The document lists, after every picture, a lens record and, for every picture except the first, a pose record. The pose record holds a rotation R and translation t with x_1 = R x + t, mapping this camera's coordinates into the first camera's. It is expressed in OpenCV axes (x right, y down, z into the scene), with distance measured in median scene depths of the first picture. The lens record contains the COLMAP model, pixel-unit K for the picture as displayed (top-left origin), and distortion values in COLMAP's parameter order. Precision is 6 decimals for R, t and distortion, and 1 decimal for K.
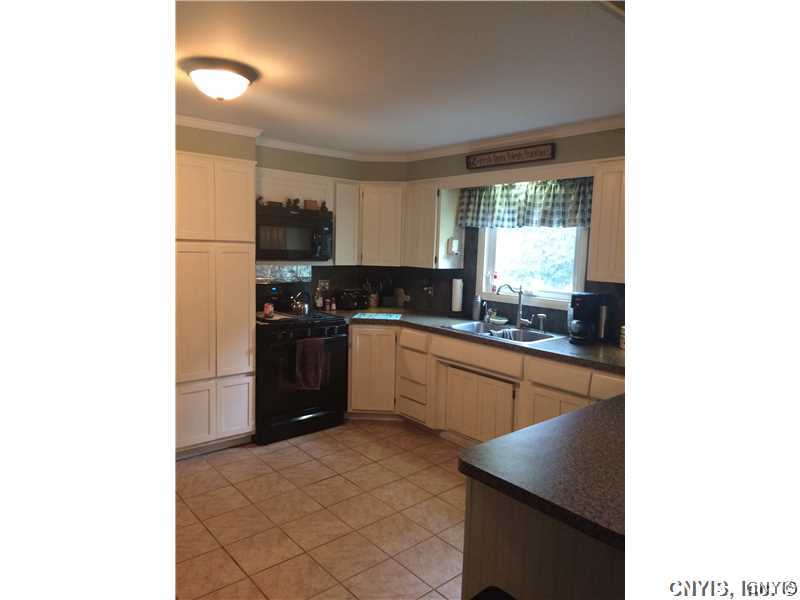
lens RADIAL K [[518.8, 0, 399.0], [0, 518.8, 299.4], [0, 0, 1]] dist [0.039312, -0.001486]
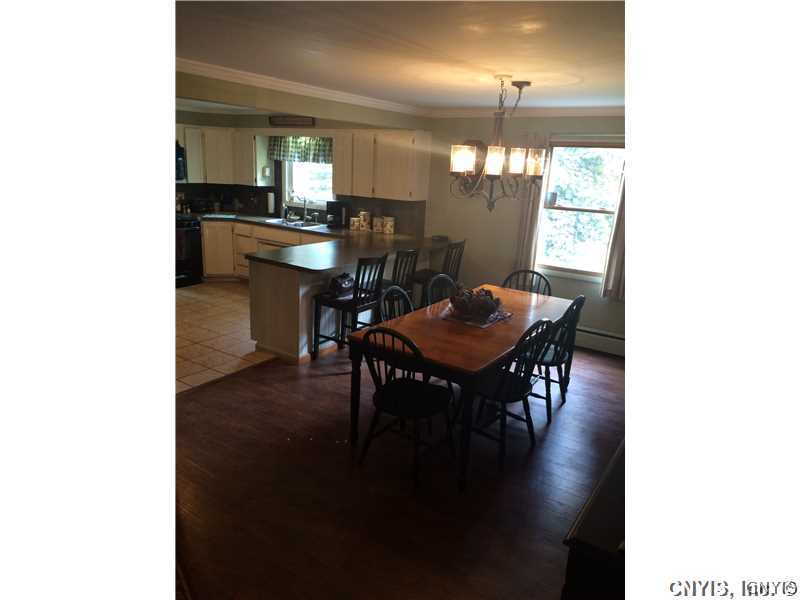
lens RADIAL K [[518.8, 0, 407.0], [0, 518.8, 298.7], [0, 0, 1]] dist [0.039312, -0.001486]
pose [[0.961607, -0.048636, 0.270086, 0.069302], [0.007075, 0.988237, 0.152769, 0.043929], [-0.274339, -0.144993, 0.950639, -0.744024]]
